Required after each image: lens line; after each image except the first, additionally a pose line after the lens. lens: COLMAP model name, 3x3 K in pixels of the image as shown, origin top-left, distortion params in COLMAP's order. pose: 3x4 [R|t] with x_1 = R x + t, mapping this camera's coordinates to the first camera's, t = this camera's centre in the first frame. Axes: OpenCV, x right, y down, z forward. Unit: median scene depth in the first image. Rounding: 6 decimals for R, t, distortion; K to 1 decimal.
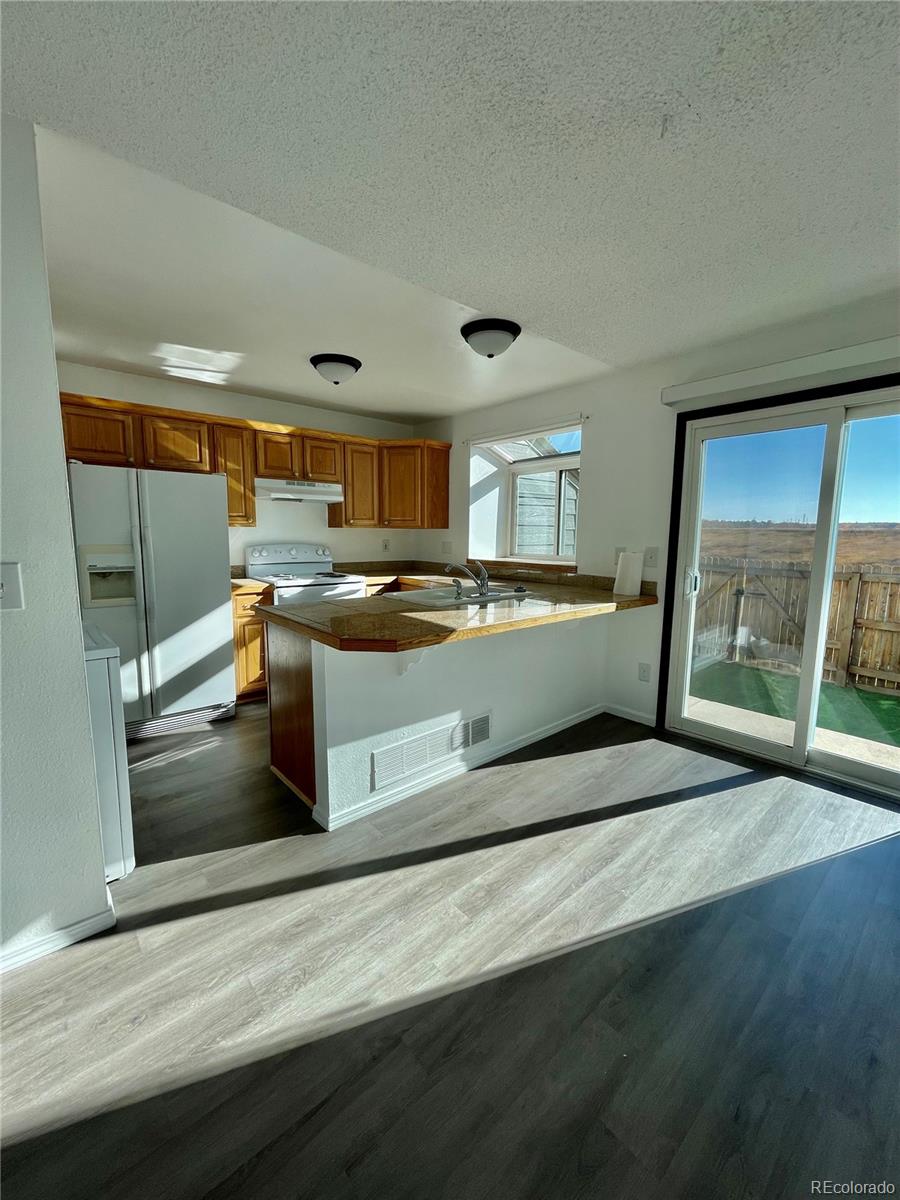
lens RADIAL K [[486.3, 0, 450.8], [0, 486.3, 593.0], [0, 0, 1]] dist [0.000790, 0.000454]
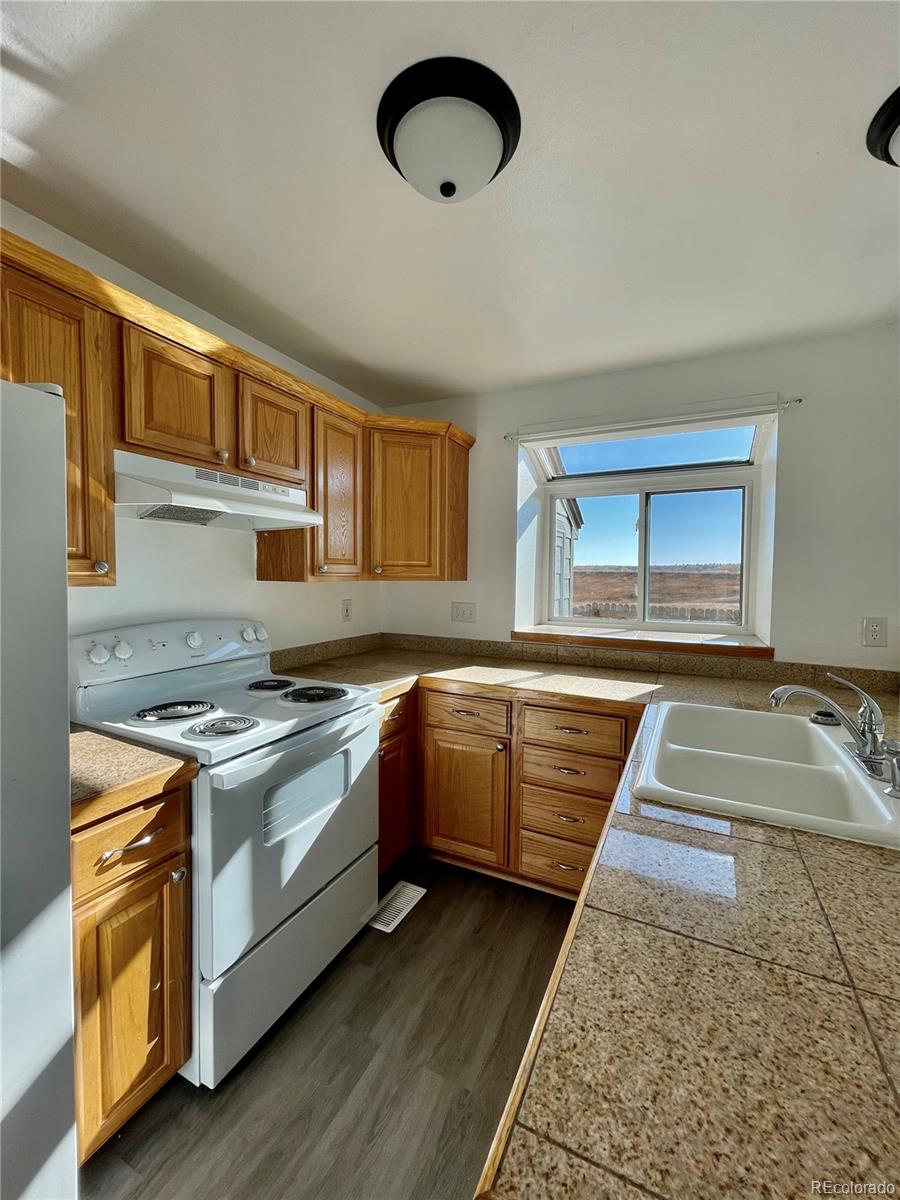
lens RADIAL K [[486.3, 0, 450.8], [0, 486.3, 593.0], [0, 0, 1]] dist [0.000790, 0.000454]
pose [[0.918923, -0.014791, 0.394159, -0.285954], [0.046286, 0.996436, -0.070519, -0.085323], [-0.391711, 0.083045, 0.916333, 0.525979]]
